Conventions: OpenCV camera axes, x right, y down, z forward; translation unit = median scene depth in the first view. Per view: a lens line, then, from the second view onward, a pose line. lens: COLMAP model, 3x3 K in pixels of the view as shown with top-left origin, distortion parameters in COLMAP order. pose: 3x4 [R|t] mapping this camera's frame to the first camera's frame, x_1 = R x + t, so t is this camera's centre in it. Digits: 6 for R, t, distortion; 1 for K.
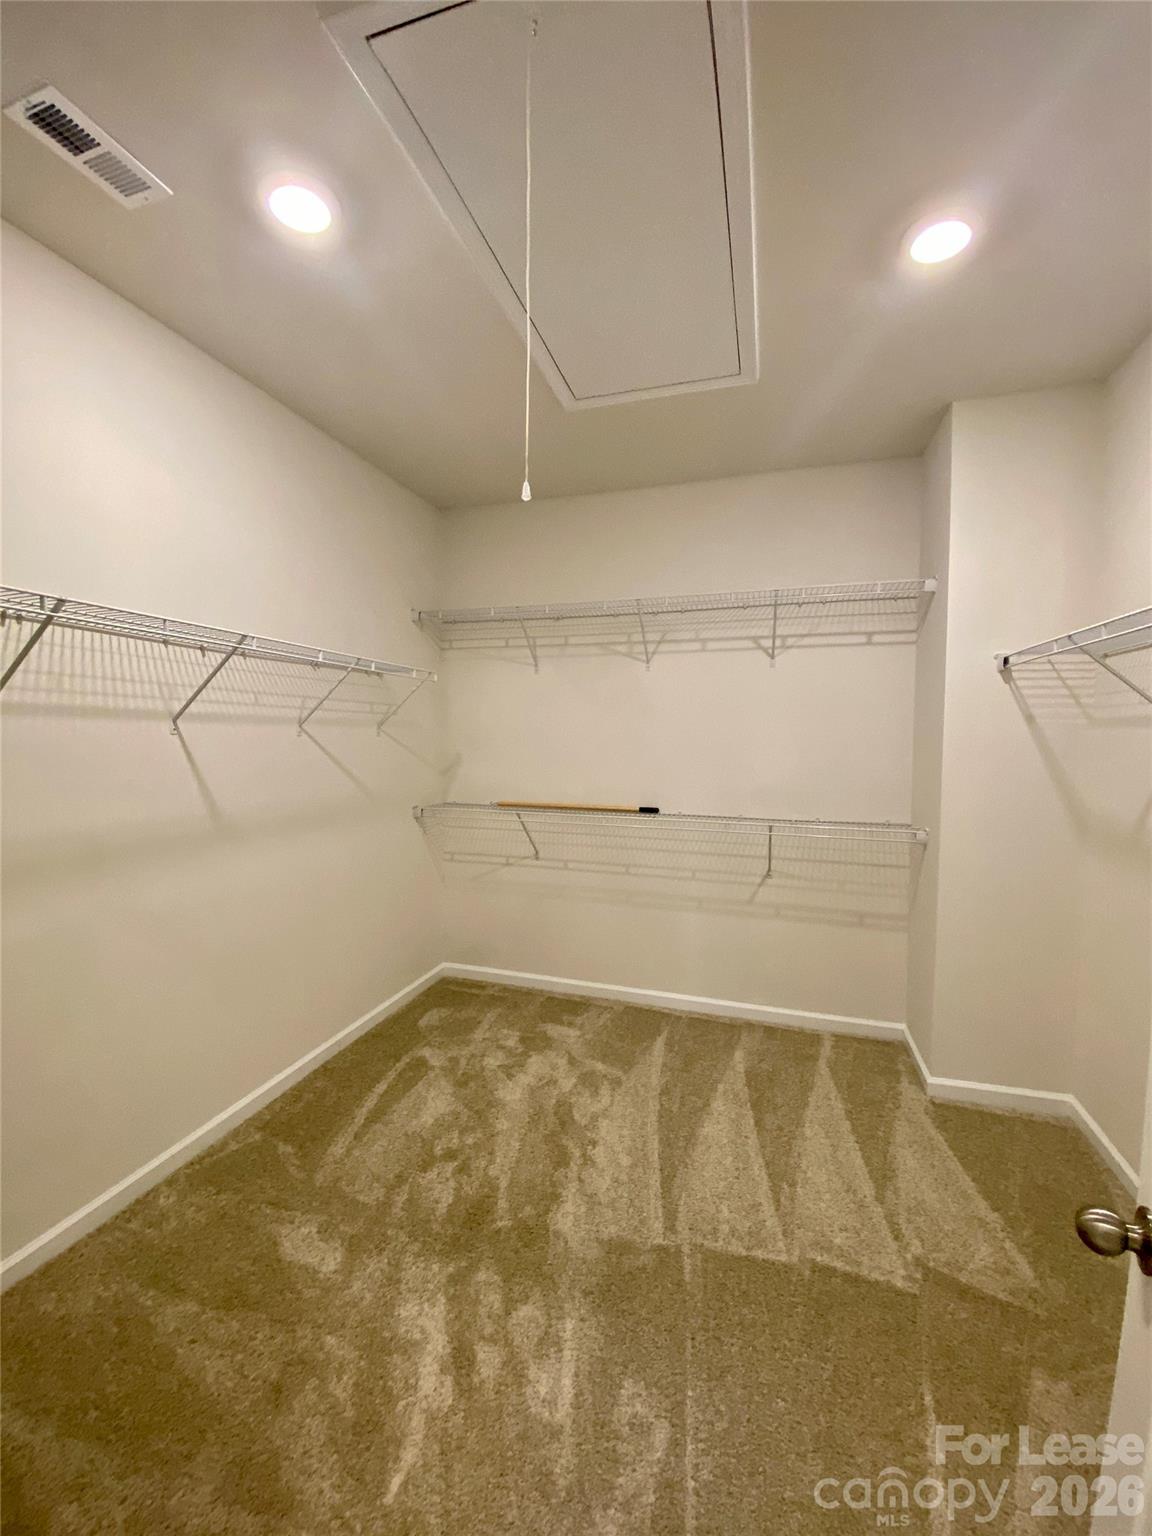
lens RADIAL K [[628.5, 0, 576.0], [0, 628.5, 767.7], [0, 0, 1]] dist [0.008379, -0.002730]
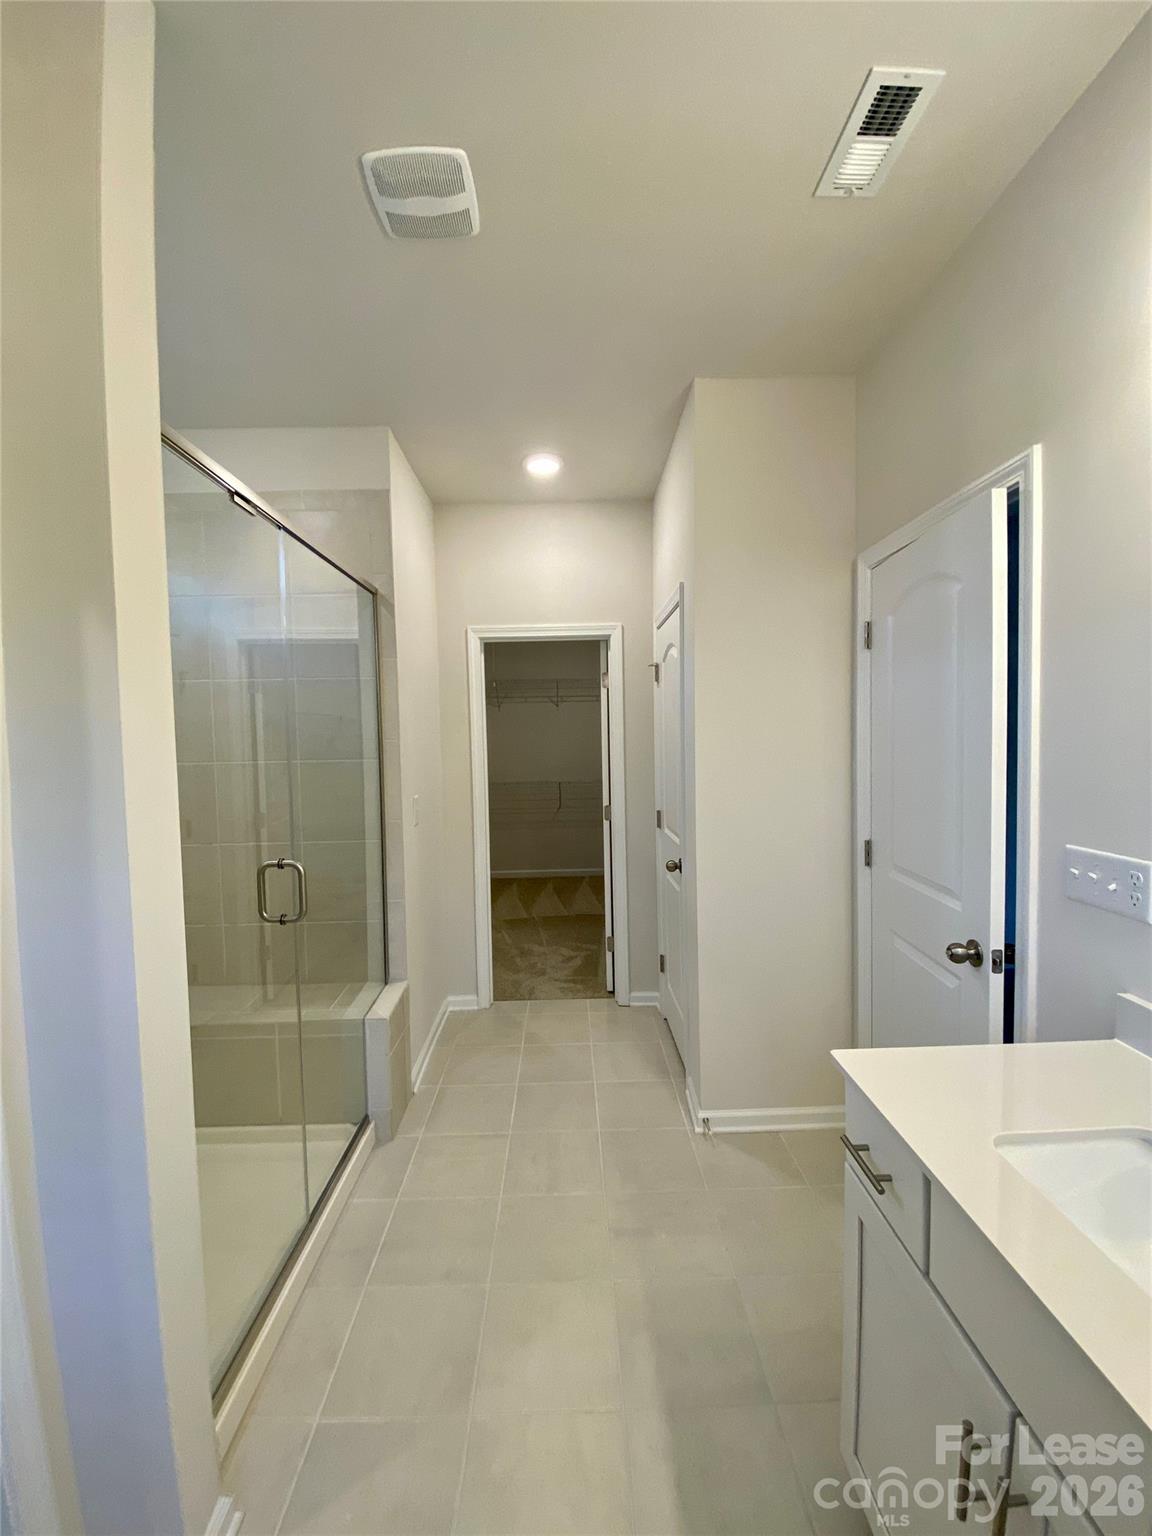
lens RADIAL K [[628.5, 0, 578.2], [0, 628.5, 765.0], [0, 0, 1]] dist [0.008379, -0.002730]
pose [[0.948274, -0.034287, 0.315595, -0.317706], [0.039594, 0.999162, -0.010420, 0.057275], [-0.314973, 0.022377, 0.948837, -1.097436]]
